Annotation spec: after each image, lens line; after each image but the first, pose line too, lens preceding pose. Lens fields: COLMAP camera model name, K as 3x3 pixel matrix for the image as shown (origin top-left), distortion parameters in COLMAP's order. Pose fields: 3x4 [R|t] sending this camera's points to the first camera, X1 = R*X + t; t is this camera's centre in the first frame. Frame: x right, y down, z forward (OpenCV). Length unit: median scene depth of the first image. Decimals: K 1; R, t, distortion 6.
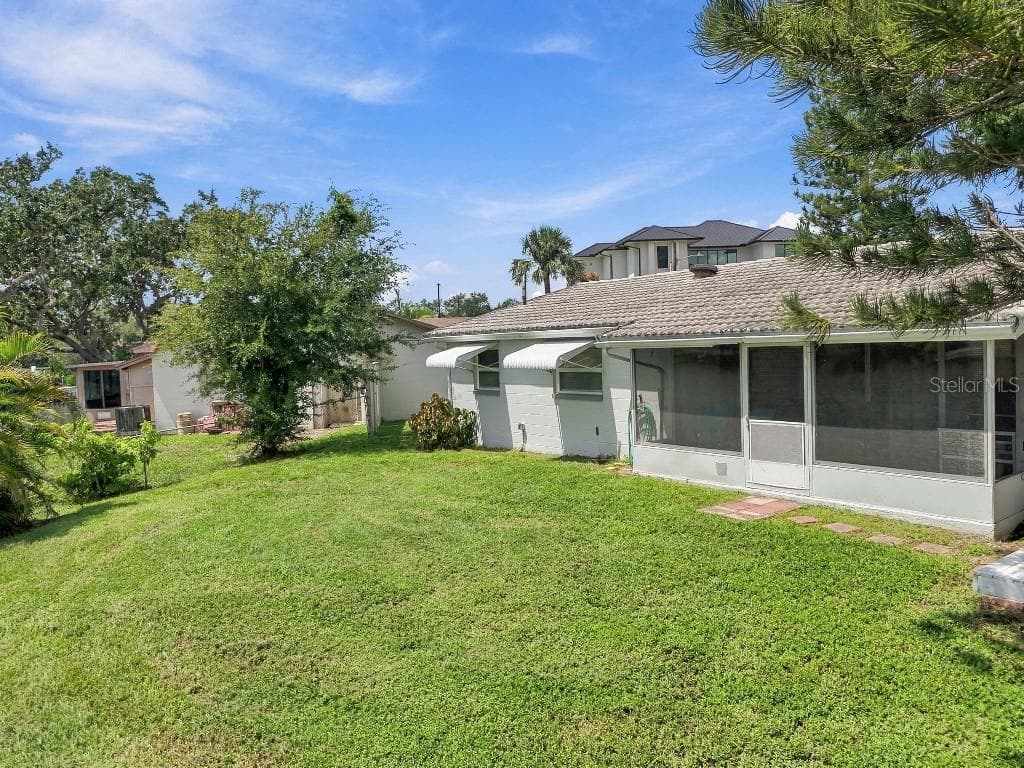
lens RADIAL K [[758.8, 0, 512.0], [0, 758.8, 384.0], [0, 0, 1]] dist [0.004248, -0.003013]
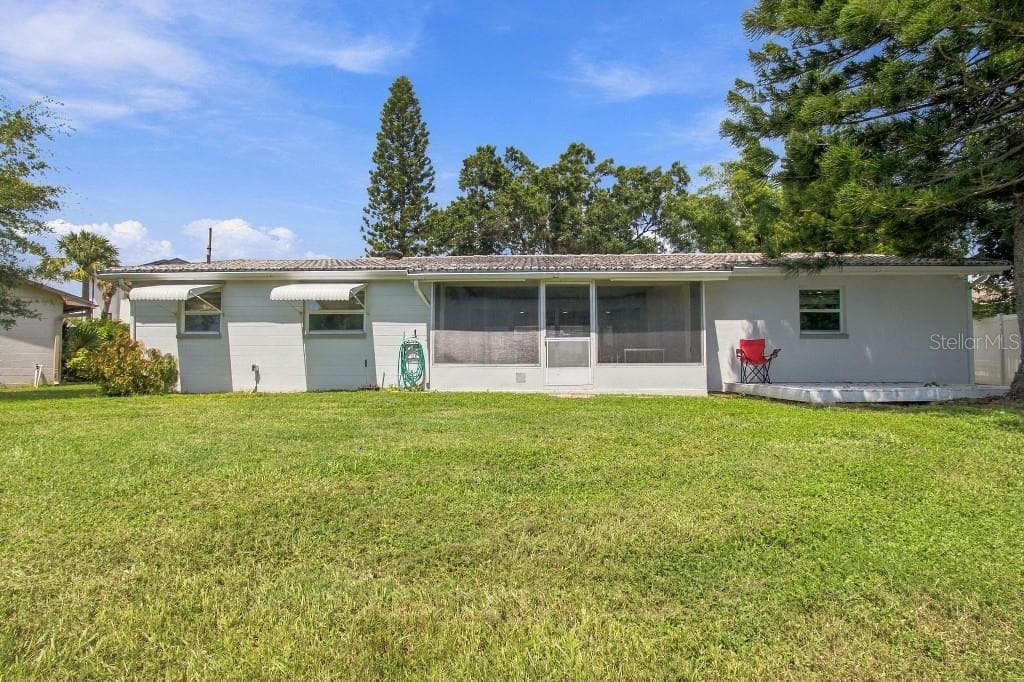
lens RADIAL K [[485.9, 0, 513.7], [0, 485.9, 350.2], [0, 0, 1]] dist [-0.012454, 0.001299]
pose [[0.632642, 0.056569, 0.772375, -0.388876], [0.019824, 0.995819, -0.089172, 0.140844], [-0.774190, 0.071725, 0.628876, 0.474648]]
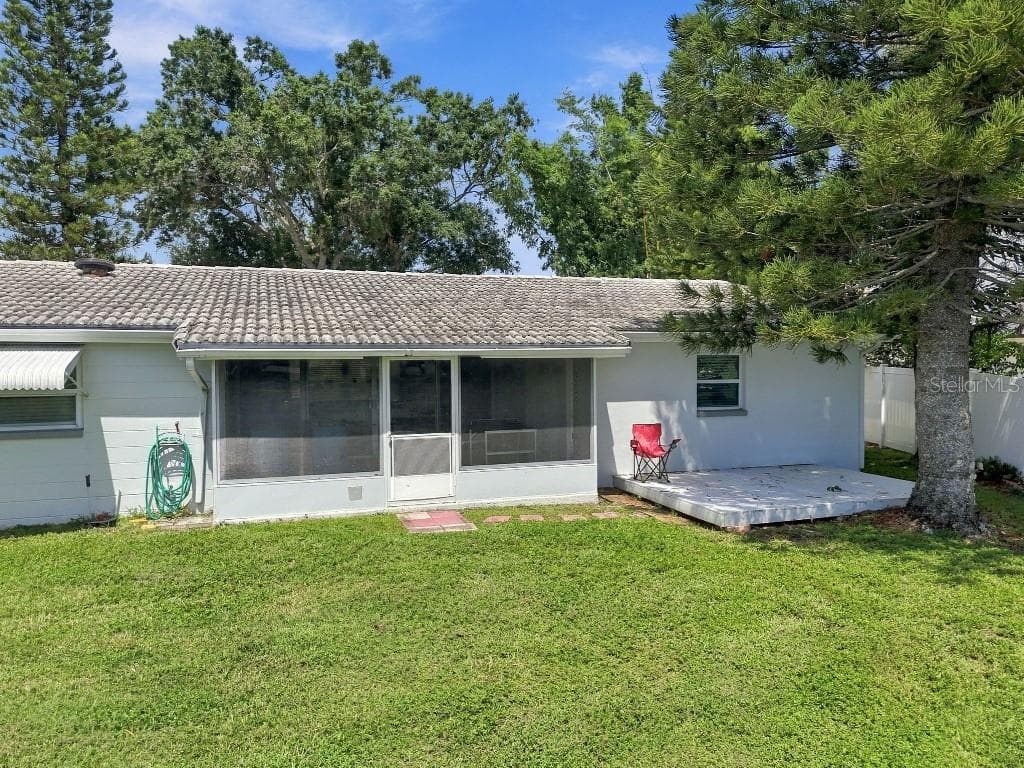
lens RADIAL K [[758.8, 0, 512.0], [0, 758.8, 384.0], [0, 0, 1]] dist [0.004248, -0.003013]
pose [[0.312562, -0.017050, 0.949744, -0.530477], [0.043482, 0.999048, 0.003626, -0.014666], [-0.948902, 0.040163, 0.313006, 0.530506]]
